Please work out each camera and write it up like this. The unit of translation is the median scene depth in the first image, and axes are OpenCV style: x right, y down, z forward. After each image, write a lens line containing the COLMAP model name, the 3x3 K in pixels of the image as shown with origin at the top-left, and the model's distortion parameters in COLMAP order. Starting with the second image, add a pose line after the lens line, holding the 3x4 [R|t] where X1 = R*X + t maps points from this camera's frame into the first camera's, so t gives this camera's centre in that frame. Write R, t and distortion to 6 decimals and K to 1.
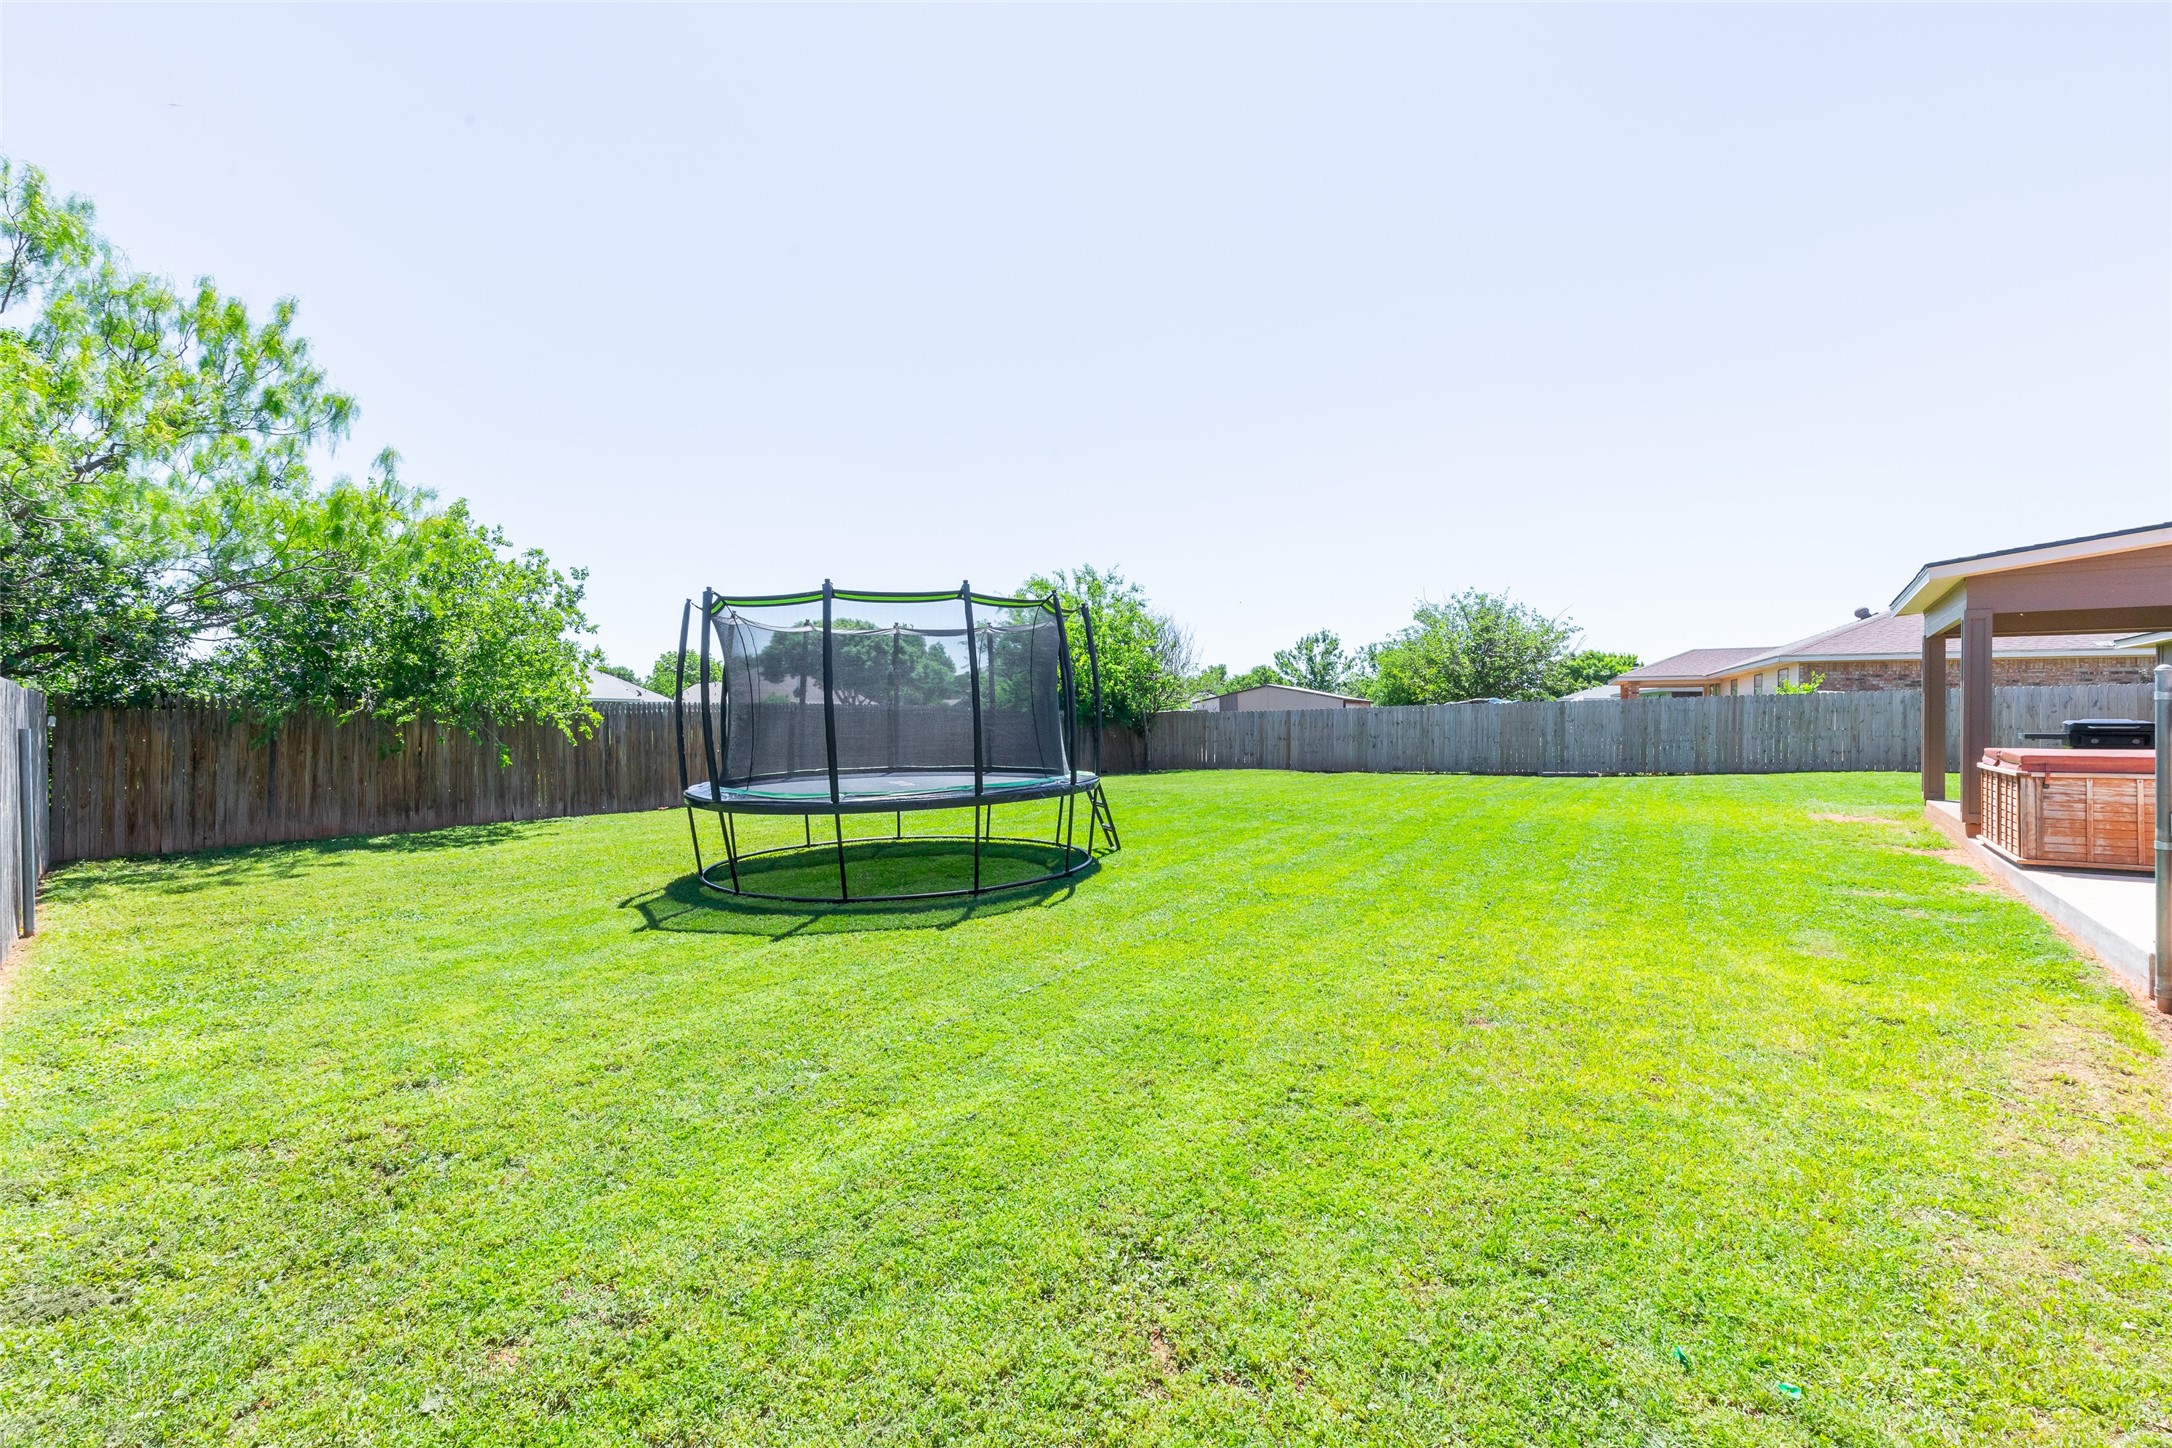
lens RADIAL K [[977.7, 0, 1079.4], [0, 977.7, 718.1], [0, 0, 1]] dist [0.011045, -0.004371]
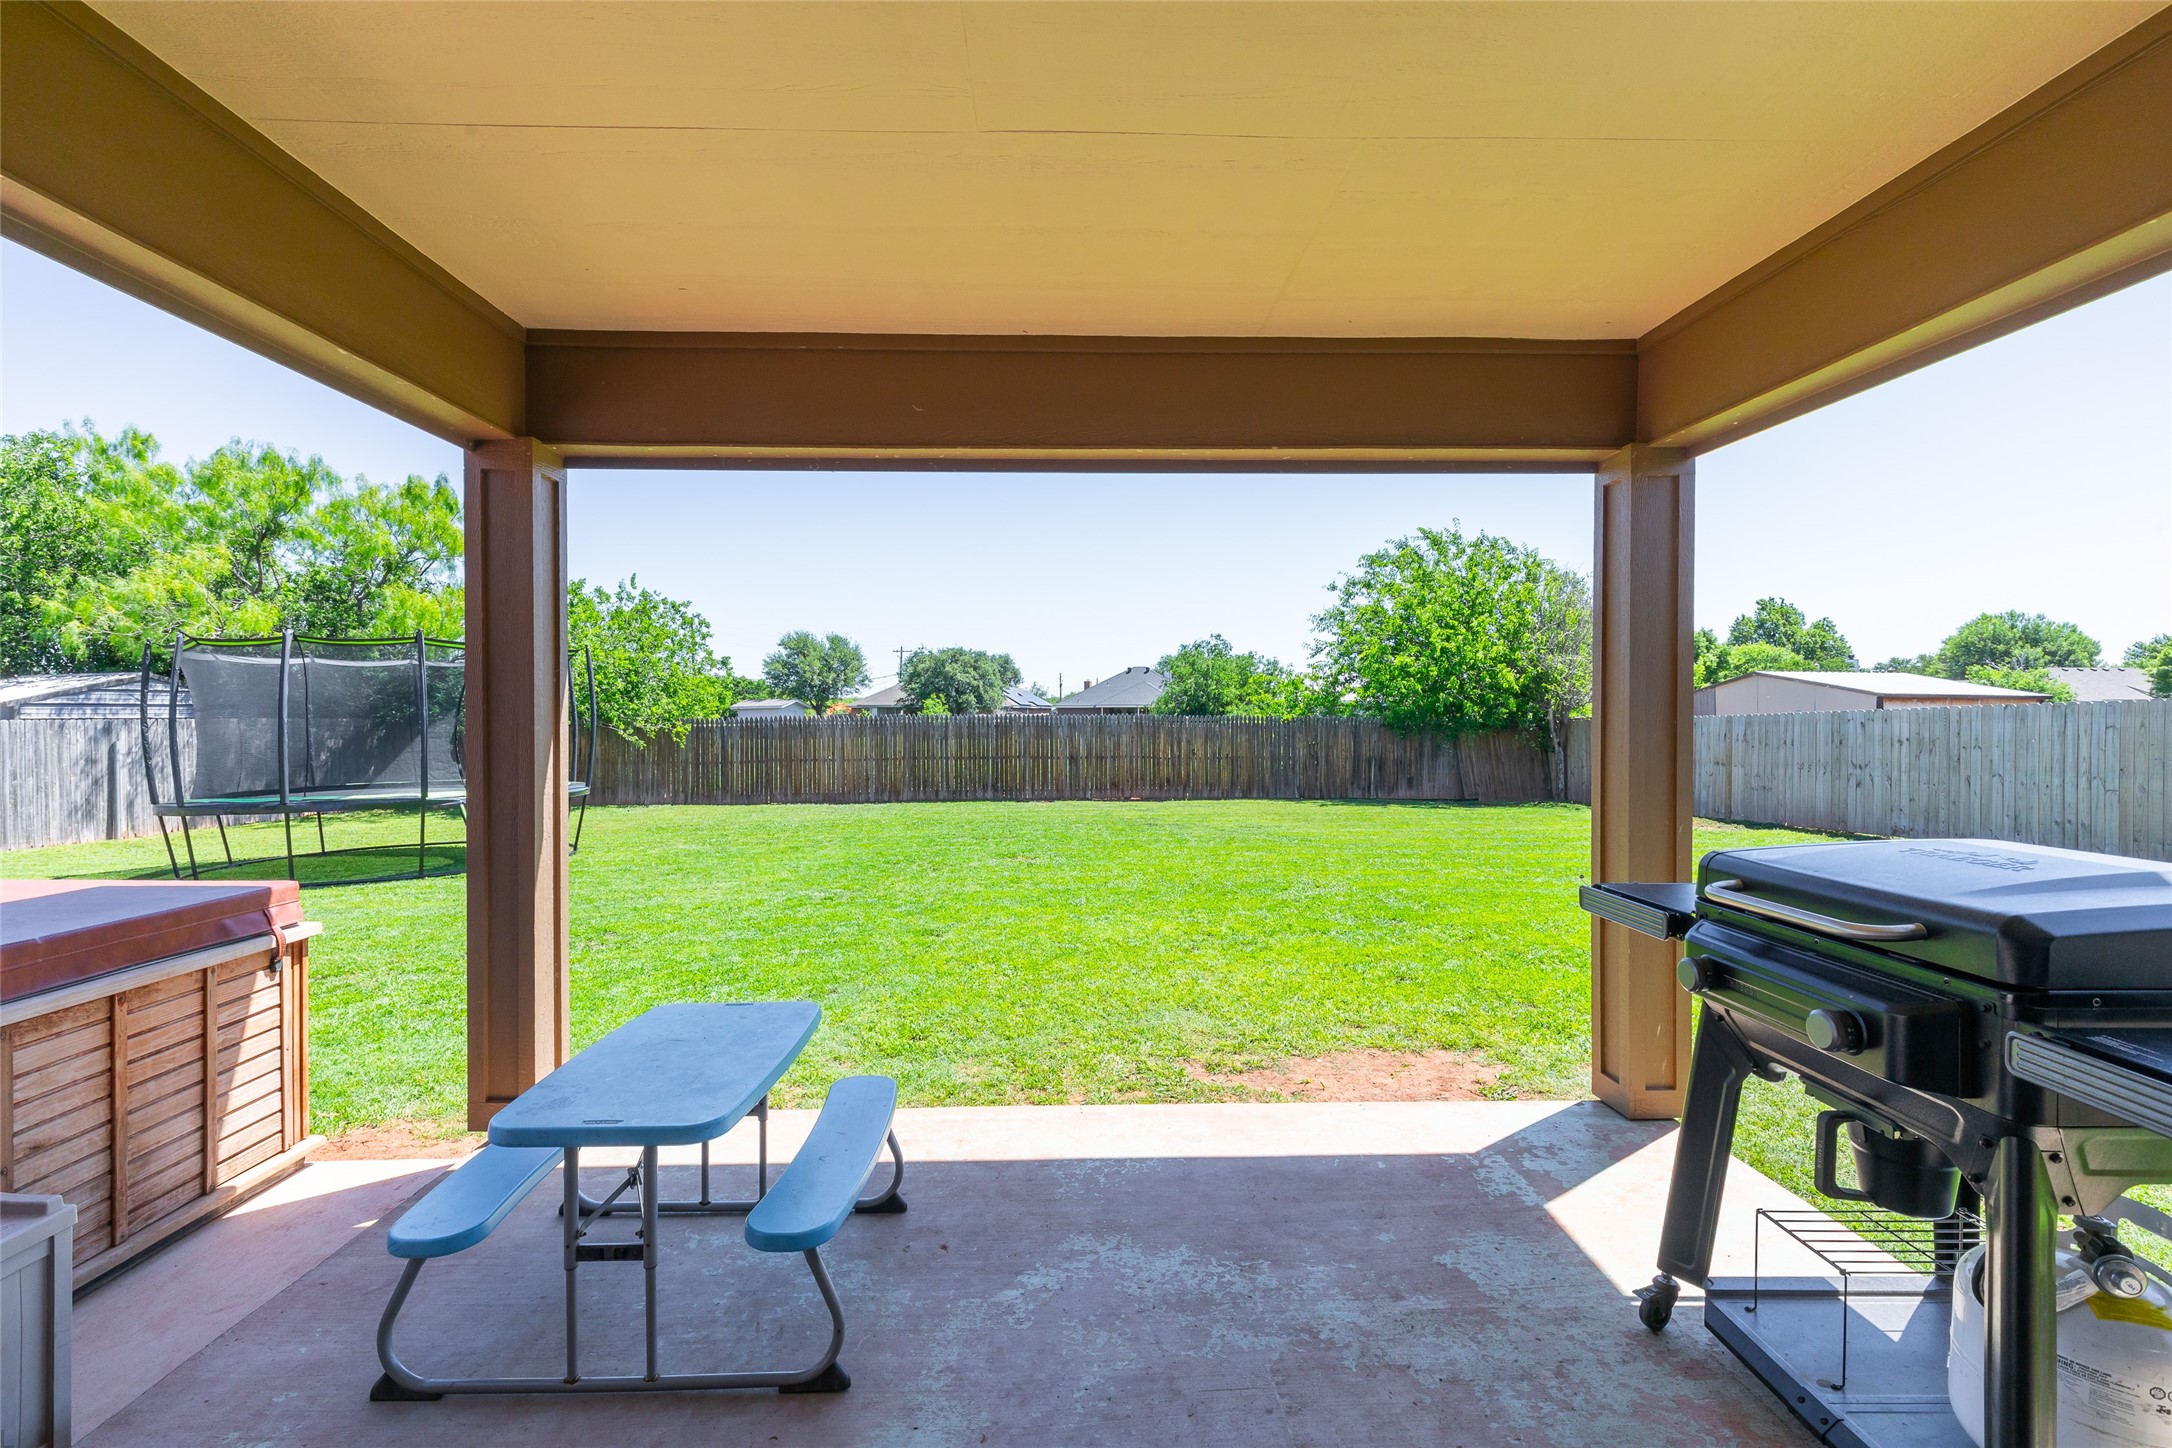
lens RADIAL K [[977.7, 0, 1091.9], [0, 977.7, 730.8], [0, 0, 1]] dist [0.011045, -0.004371]
pose [[0.611152, 0.010097, -0.791449, 0.533577], [0.002212, 0.999893, 0.014464, -0.009848], [0.791510, -0.010591, 0.611064, 0.402653]]
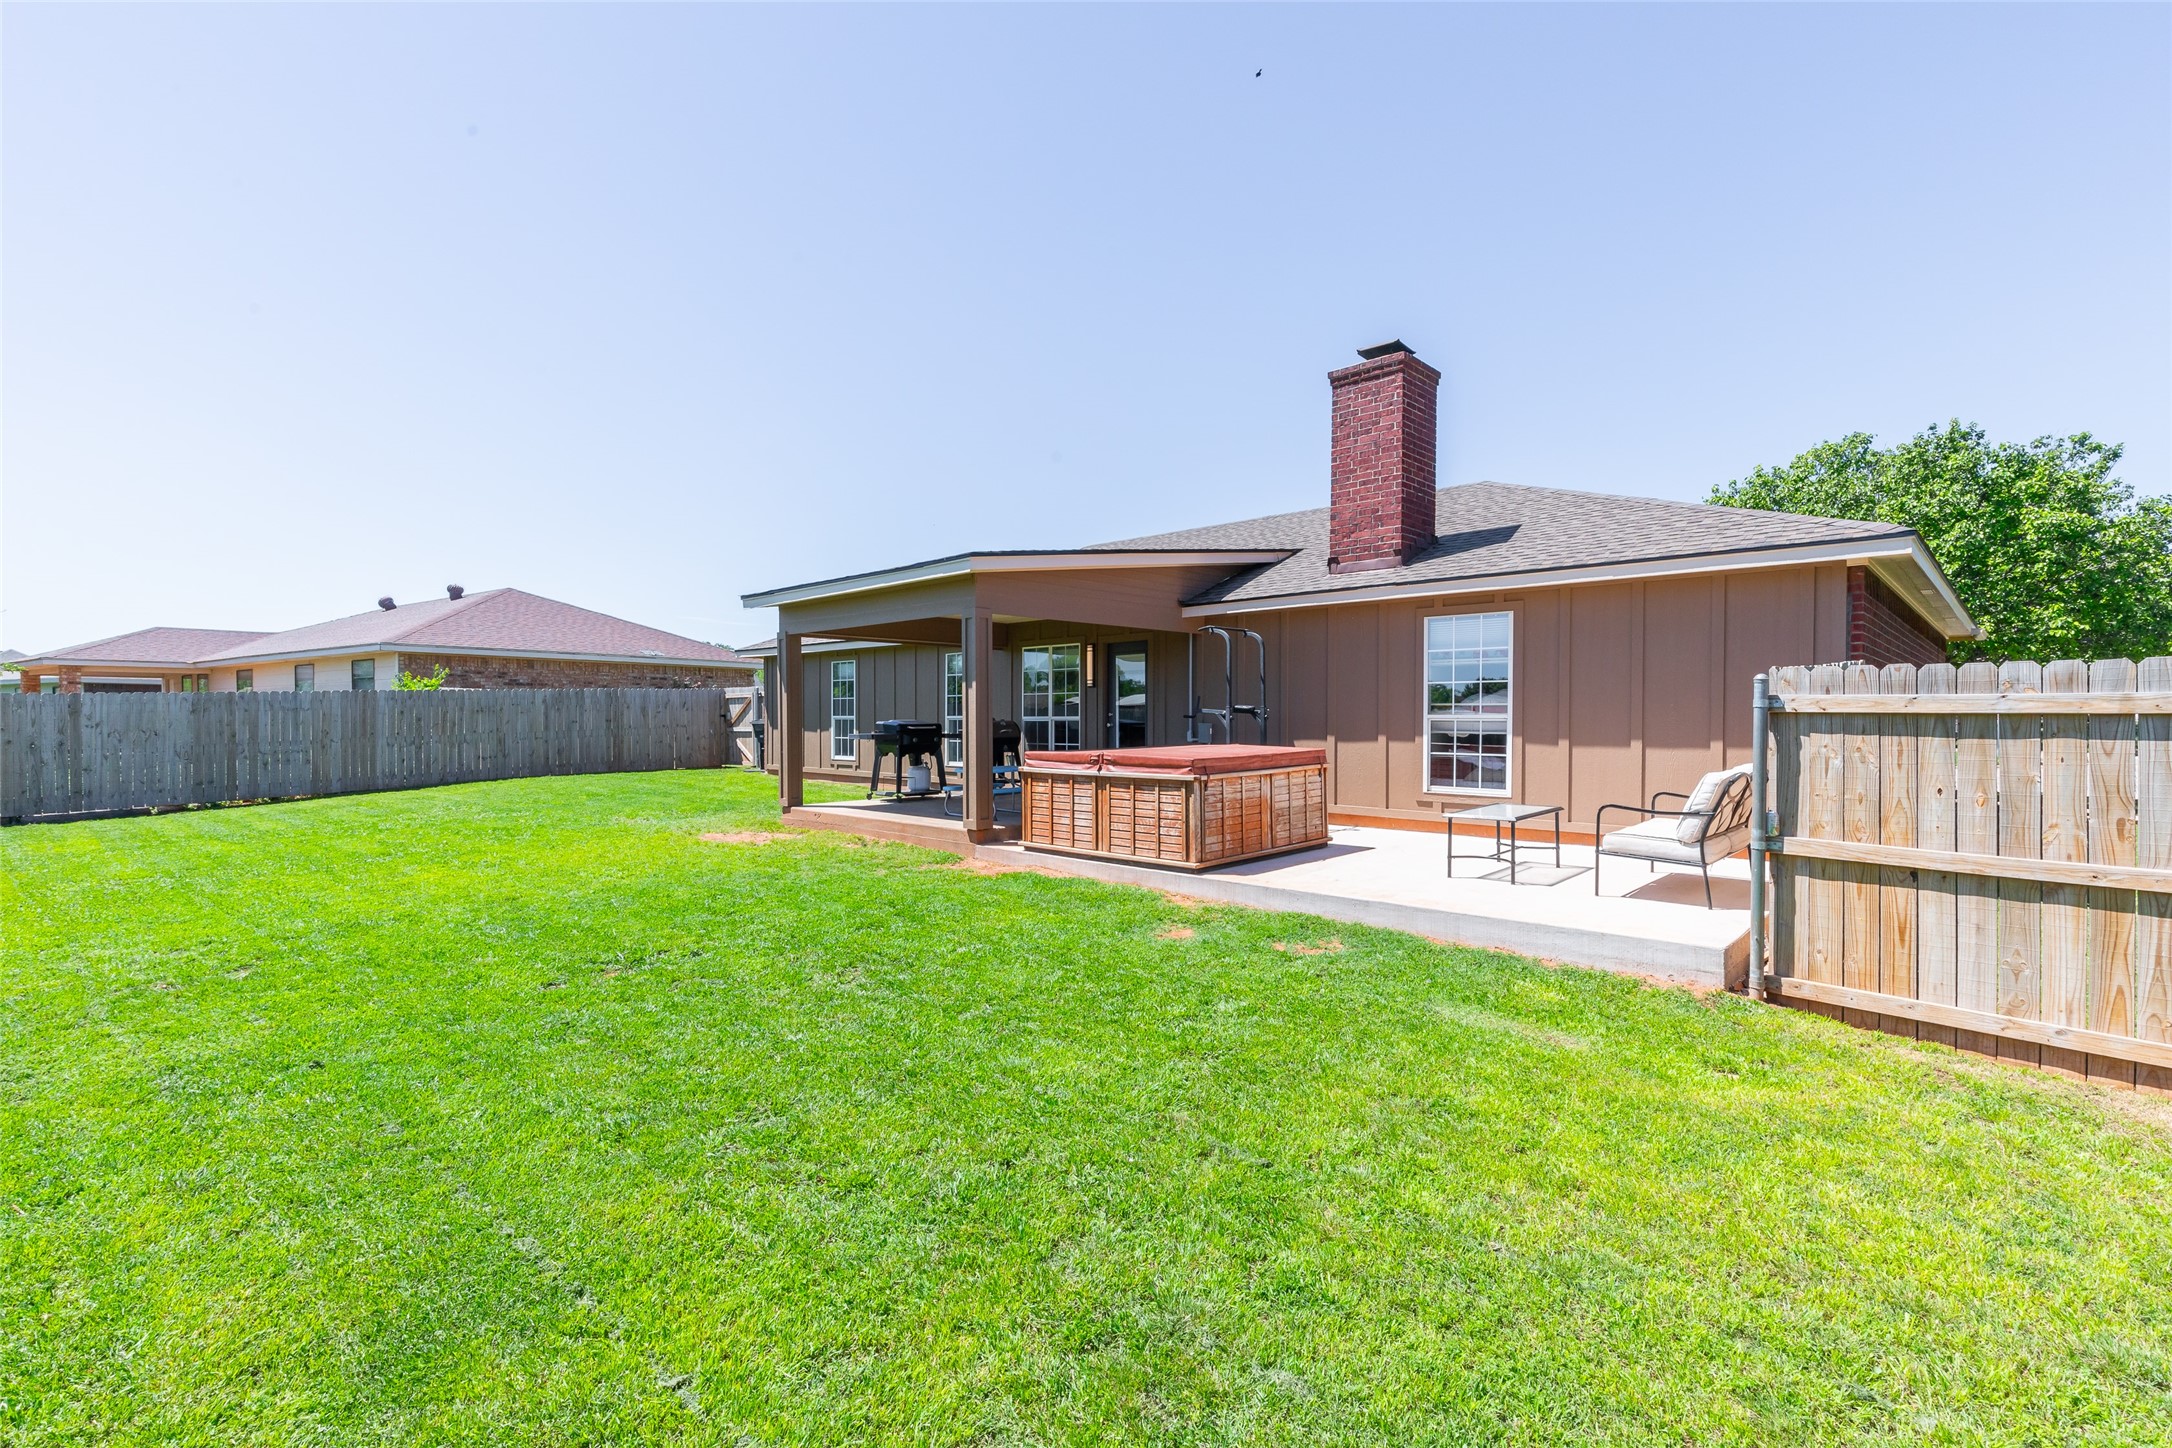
lens RADIAL K [[977.7, 0, 1096.1], [0, 977.7, 726.3], [0, 0, 1]] dist [0.011045, -0.004371]
pose [[0.147800, -0.012744, 0.988935, -0.010749], [0.003379, 0.999918, 0.012380, -0.002472], [-0.989012, 0.001512, 0.147831, 0.307679]]
